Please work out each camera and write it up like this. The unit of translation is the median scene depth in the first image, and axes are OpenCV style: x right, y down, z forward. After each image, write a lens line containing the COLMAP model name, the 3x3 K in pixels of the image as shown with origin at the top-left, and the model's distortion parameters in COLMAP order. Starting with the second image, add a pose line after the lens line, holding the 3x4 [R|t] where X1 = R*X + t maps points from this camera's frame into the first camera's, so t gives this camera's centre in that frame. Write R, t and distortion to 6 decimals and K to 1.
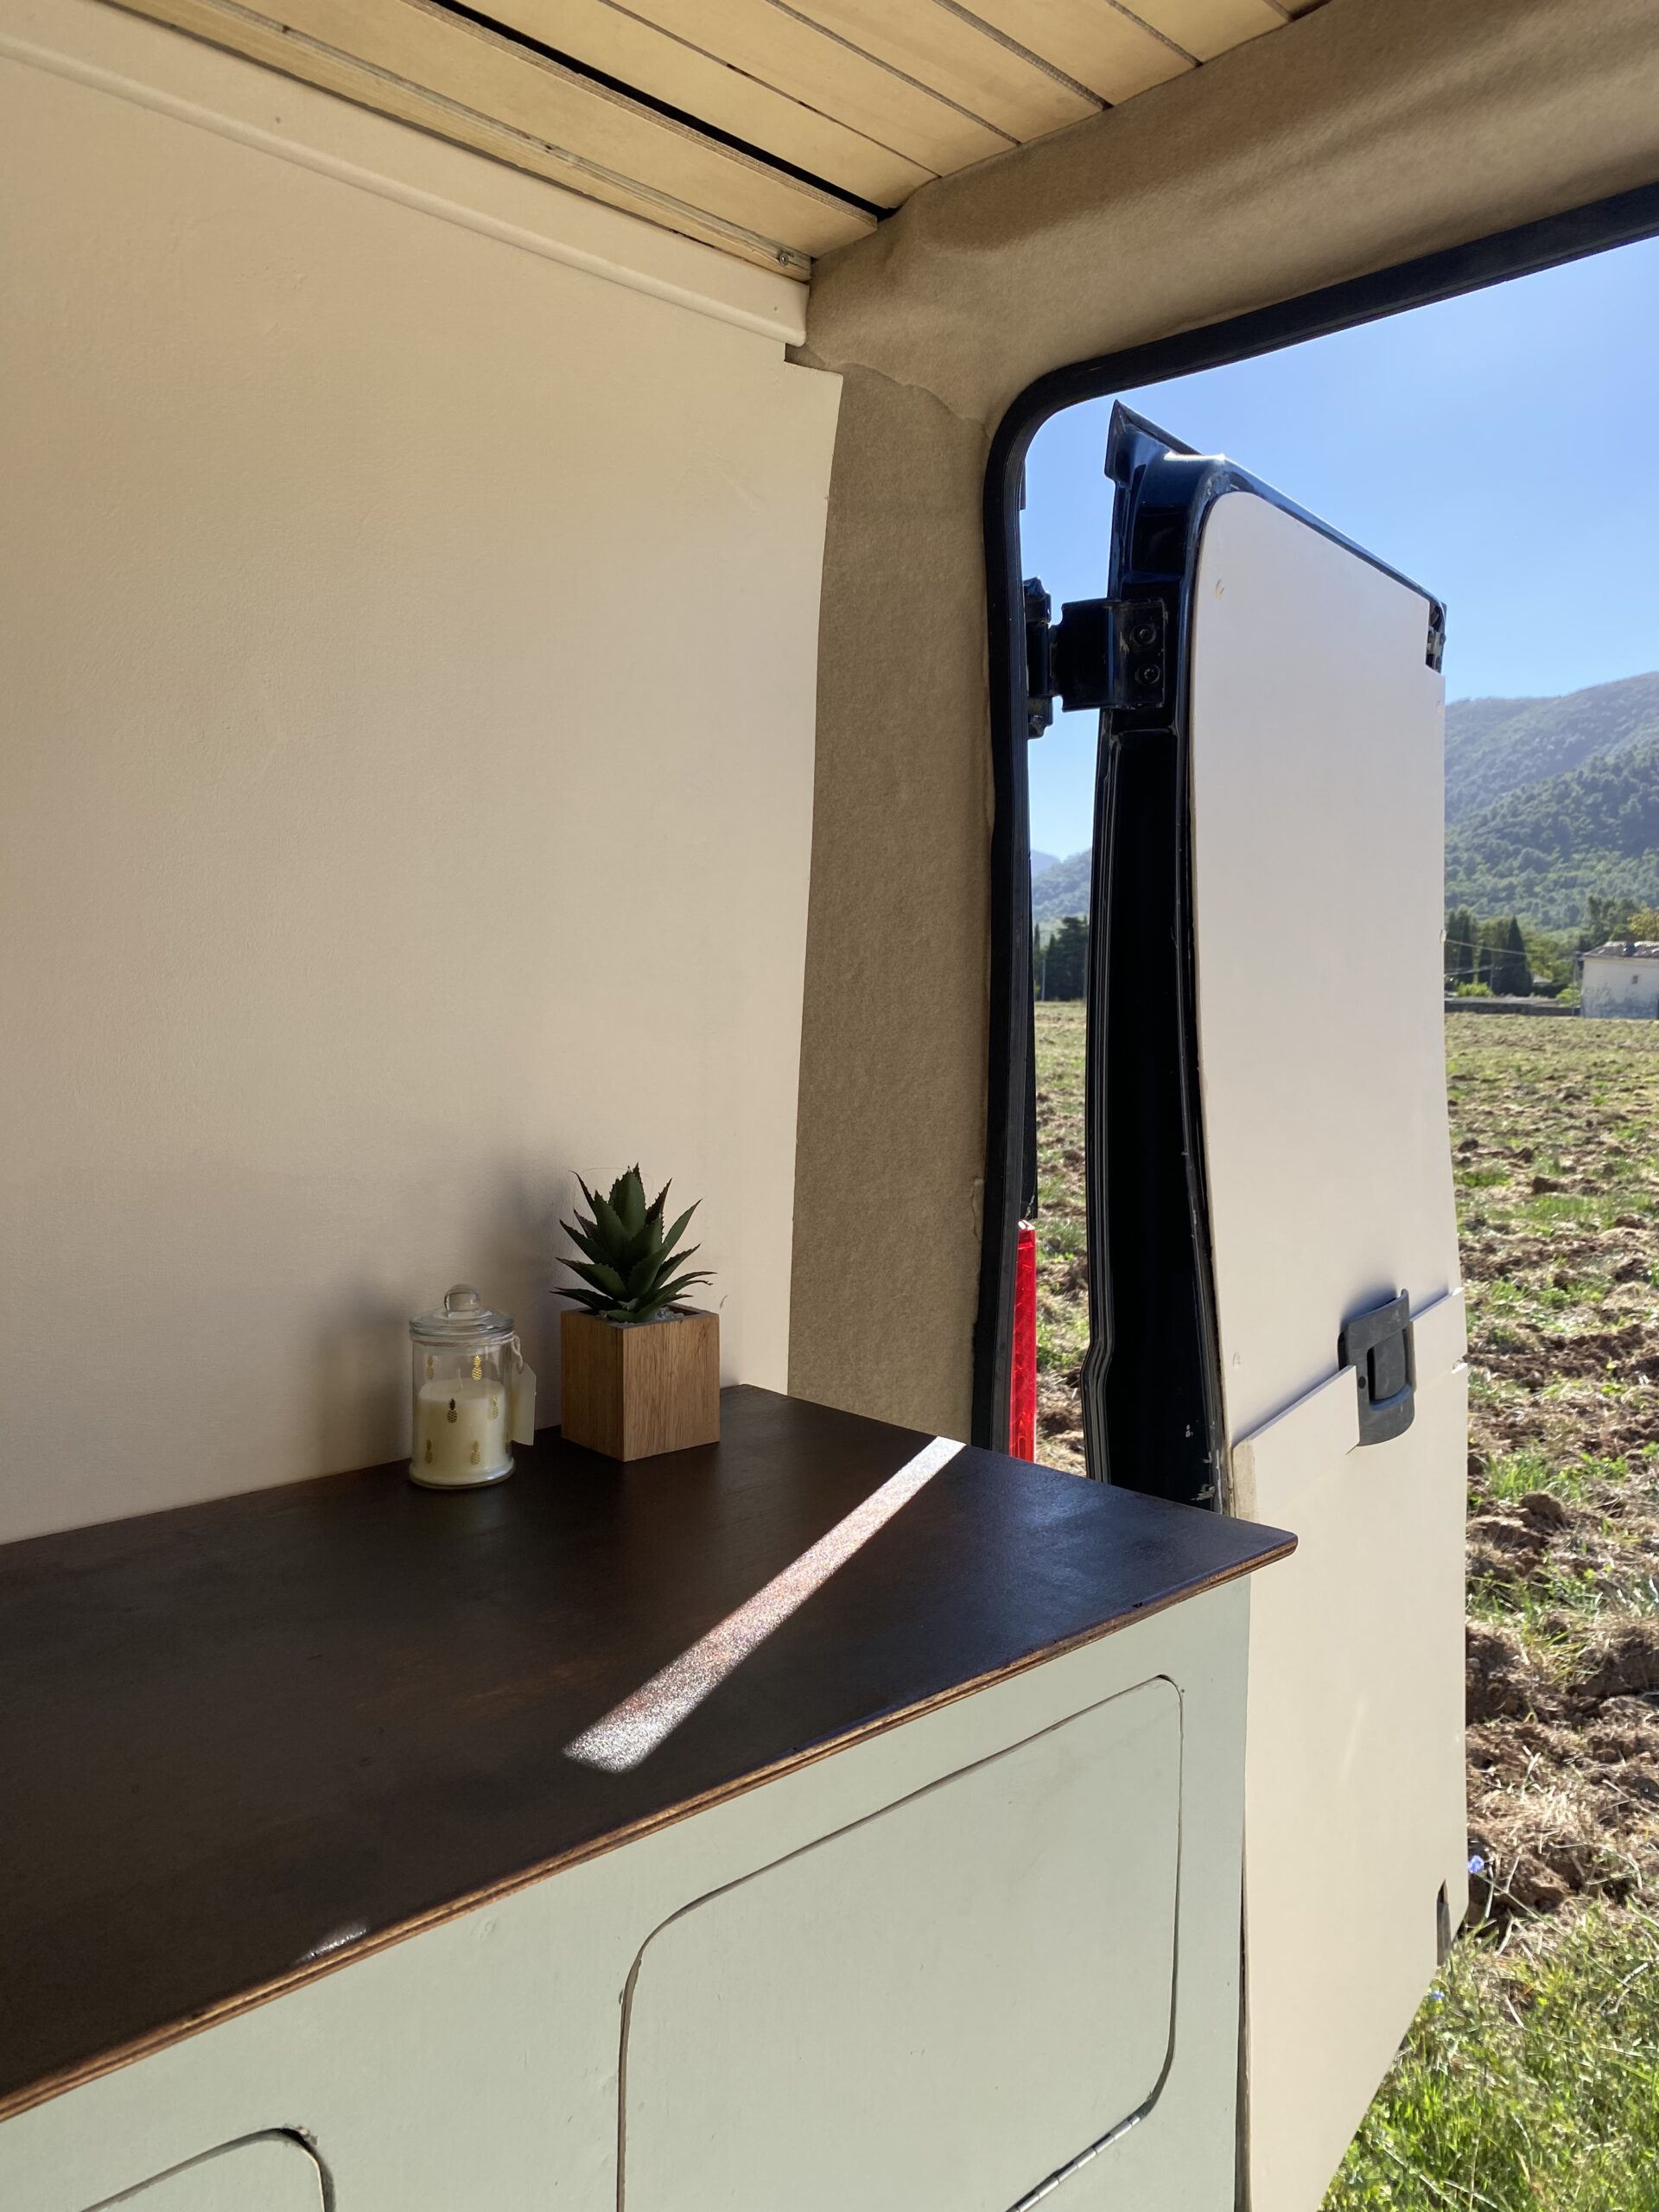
lens RADIAL K [[1681.5, 0, 823.2], [0, 1681.5, 1100.1], [0, 0, 1]] dist [0.001981, -0.000447]
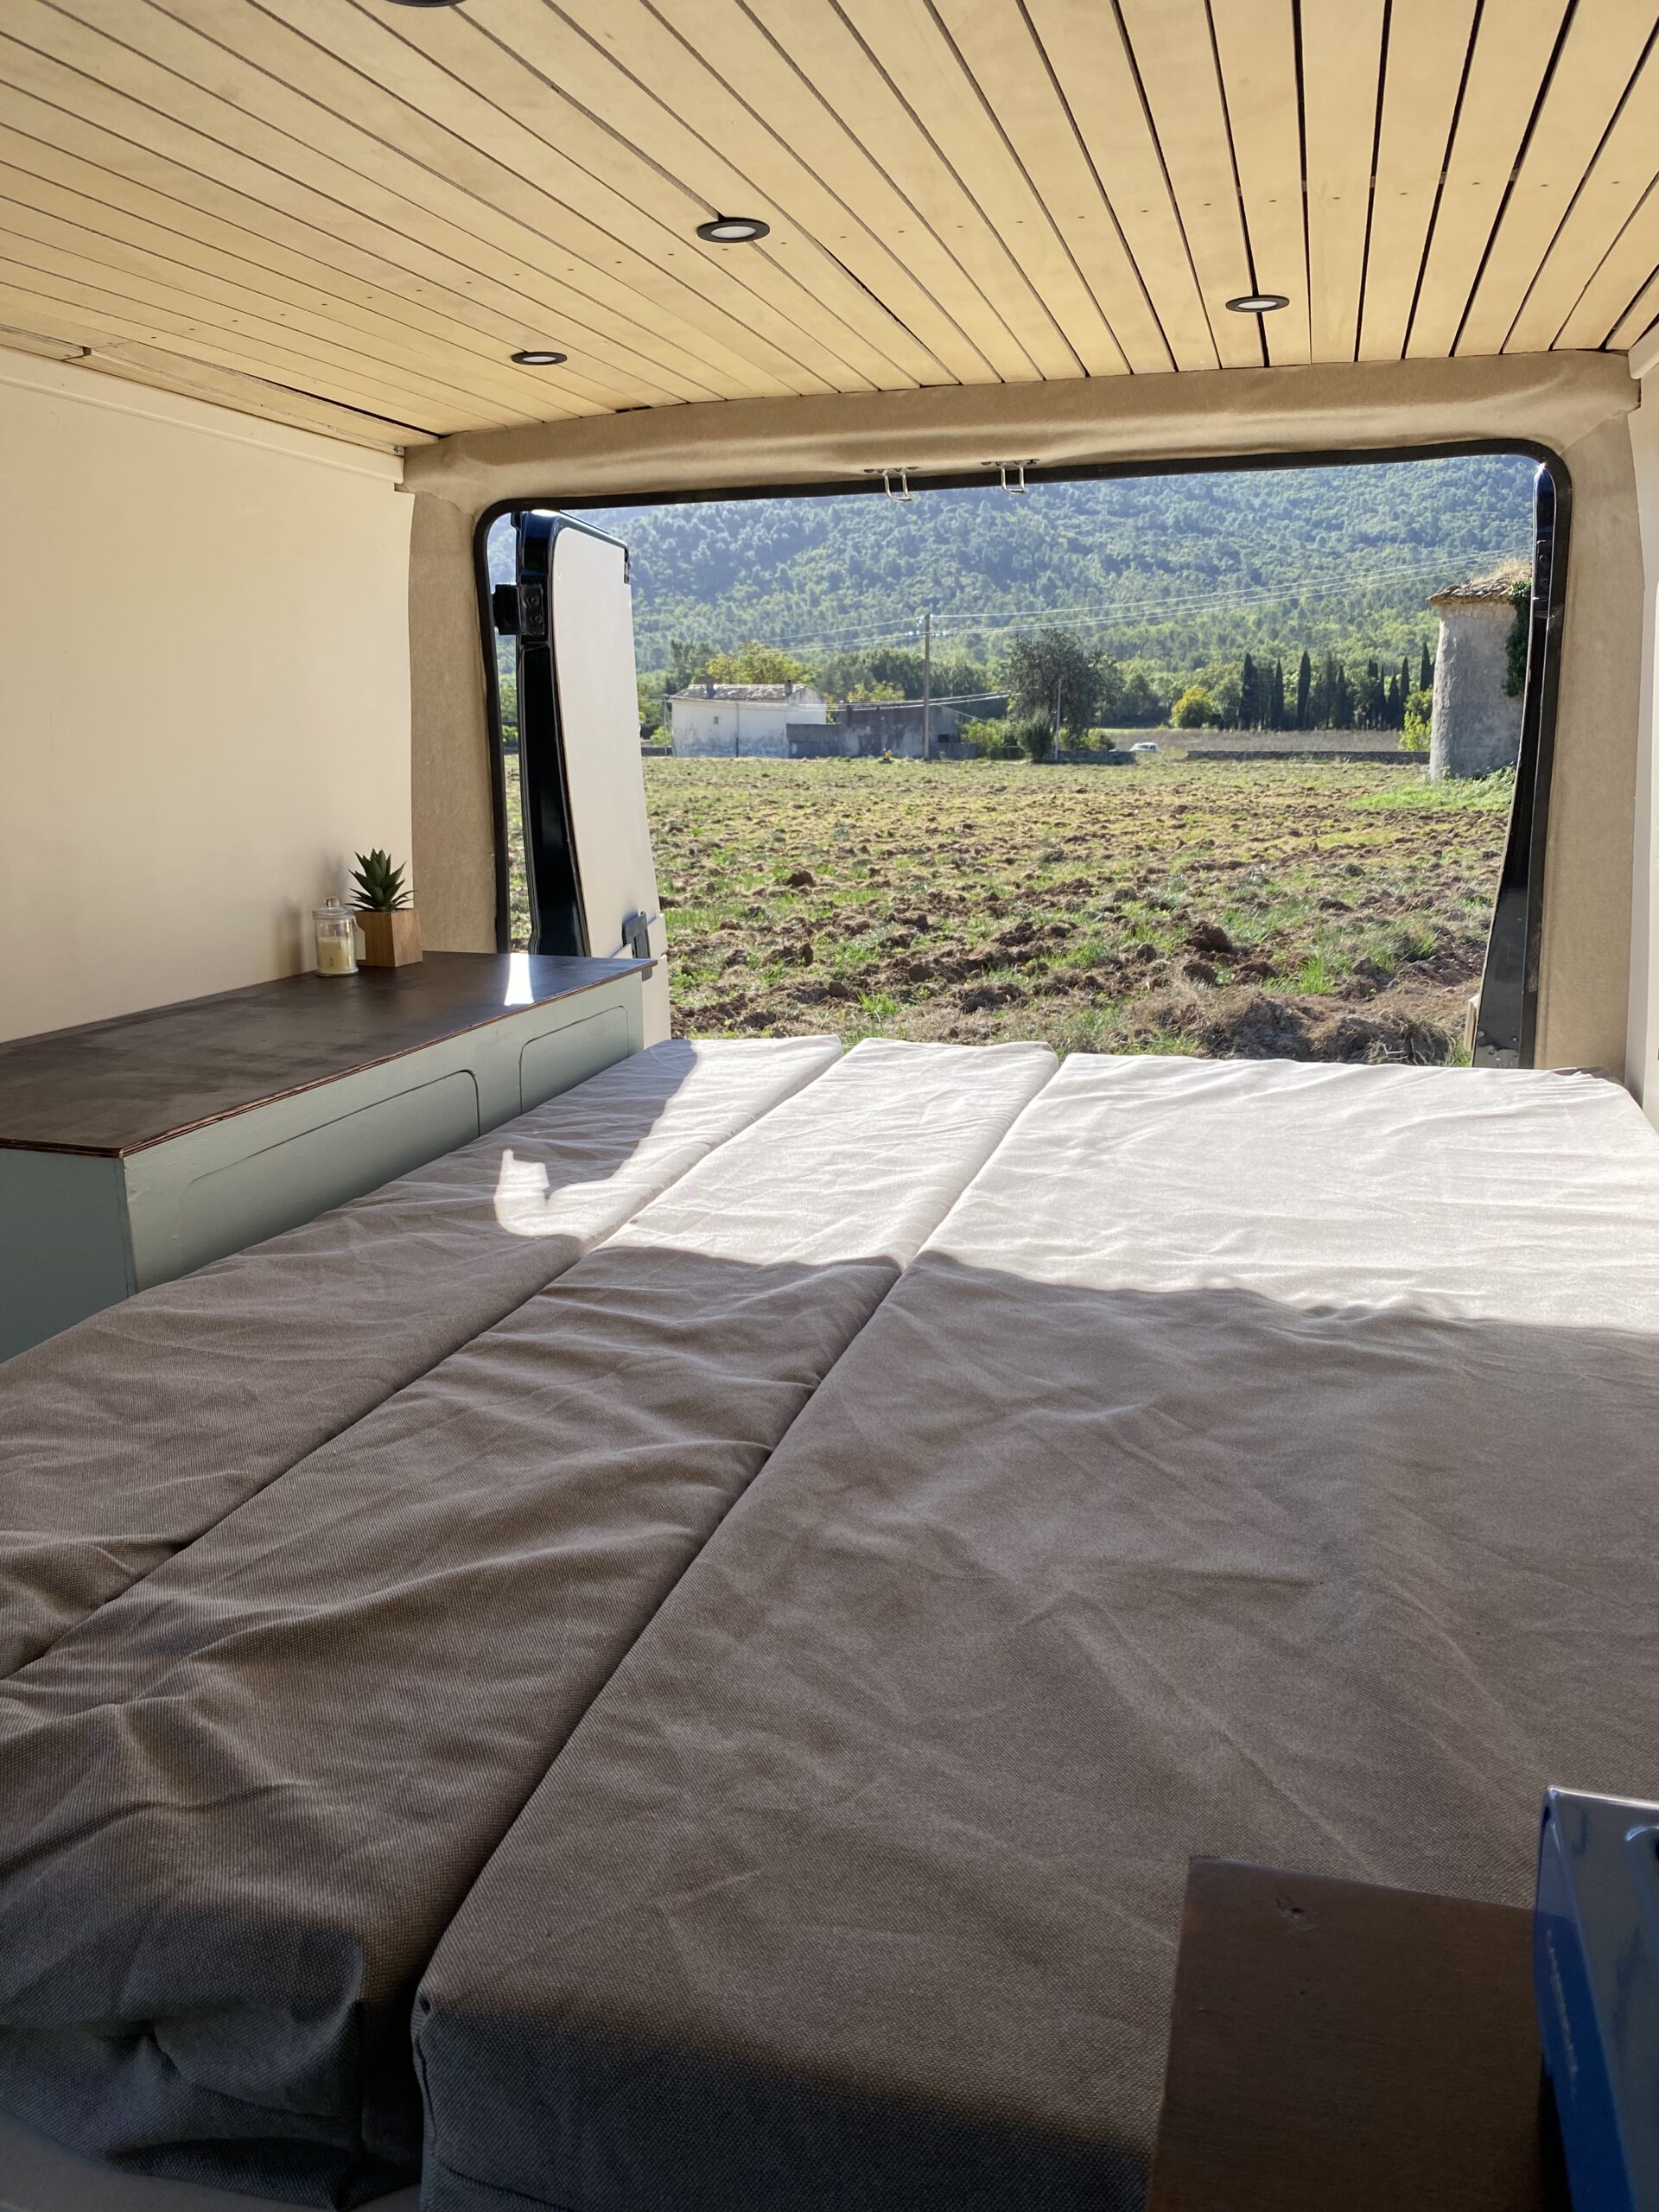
lens RADIAL K [[1681.5, 0, 823.2], [0, 1681.5, 1100.1], [0, 0, 1]] dist [0.001981, -0.000447]
pose [[0.872135, -0.126067, 0.472745, -0.349949], [0.055594, 0.985511, 0.160244, 0.021316], [-0.486097, -0.113472, 0.866507, -0.678635]]
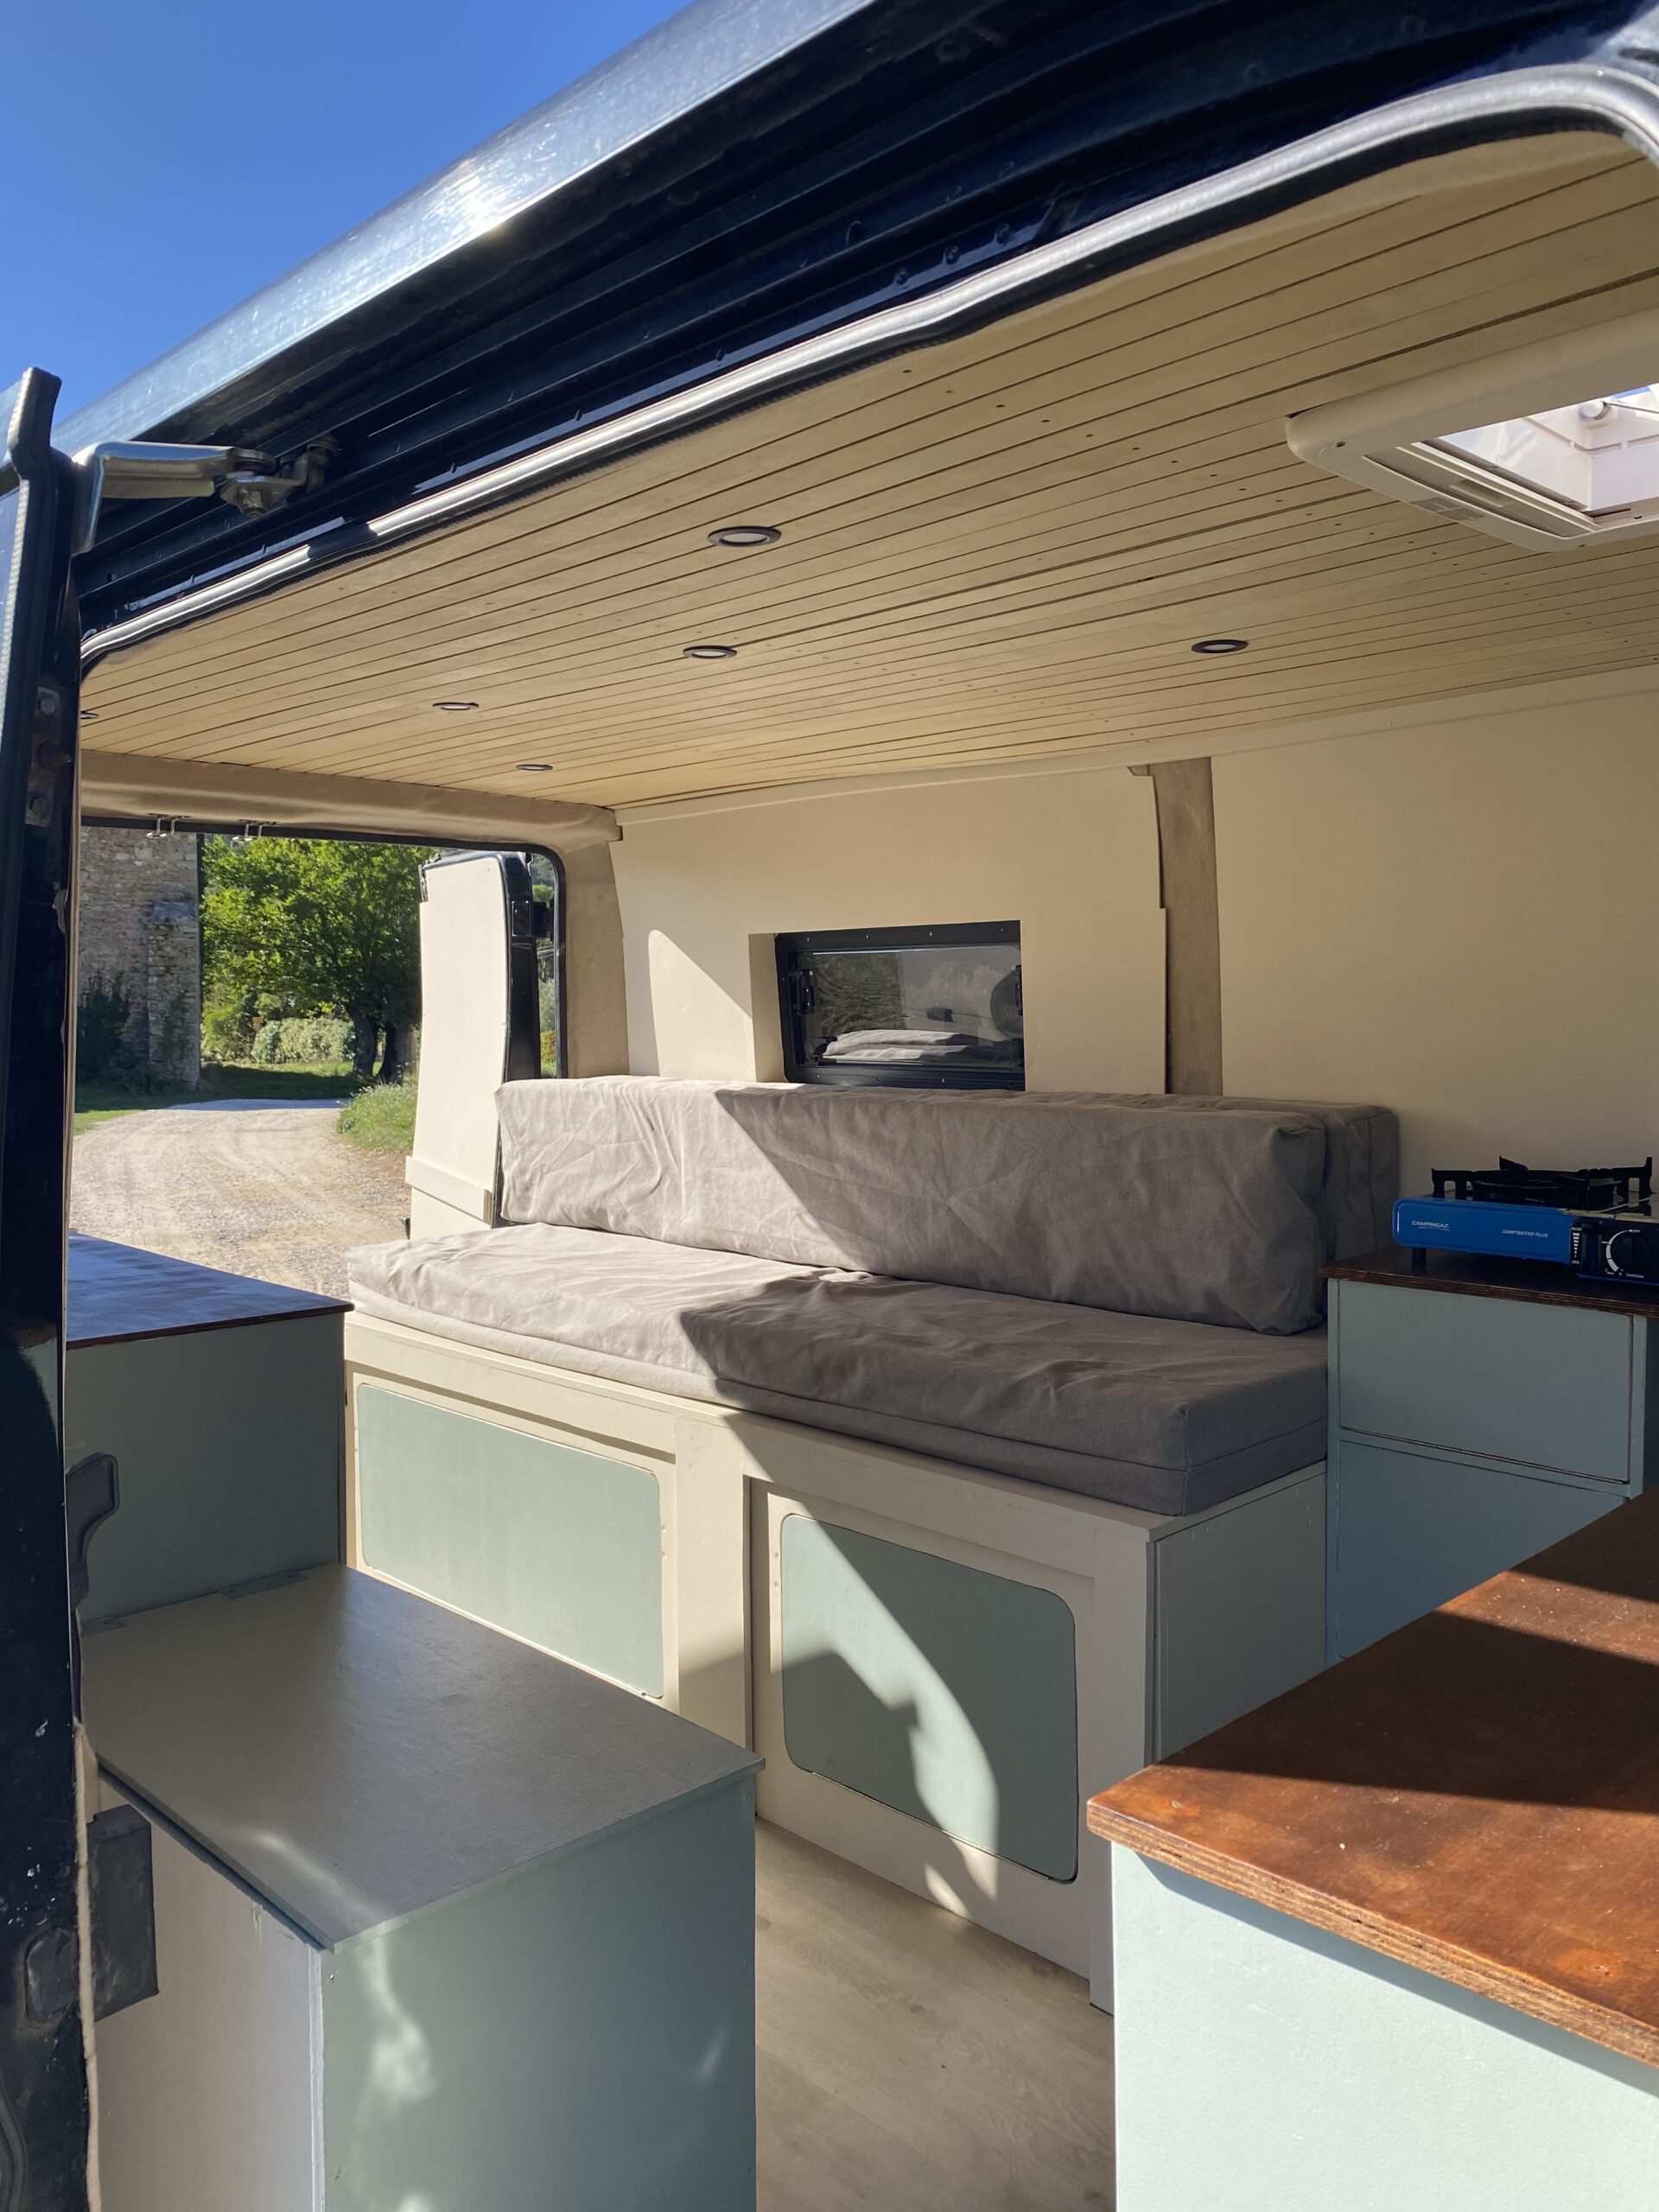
lens RADIAL K [[1681.5, 0, 823.2], [0, 1681.5, 1100.1], [0, 0, 1]] dist [0.001981, -0.000447]
pose [[0.009090, -0.065833, 0.997789, -1.173774], [0.078577, 0.994792, 0.064919, -0.015538], [-0.996867, 0.077813, 0.014216, -0.256082]]
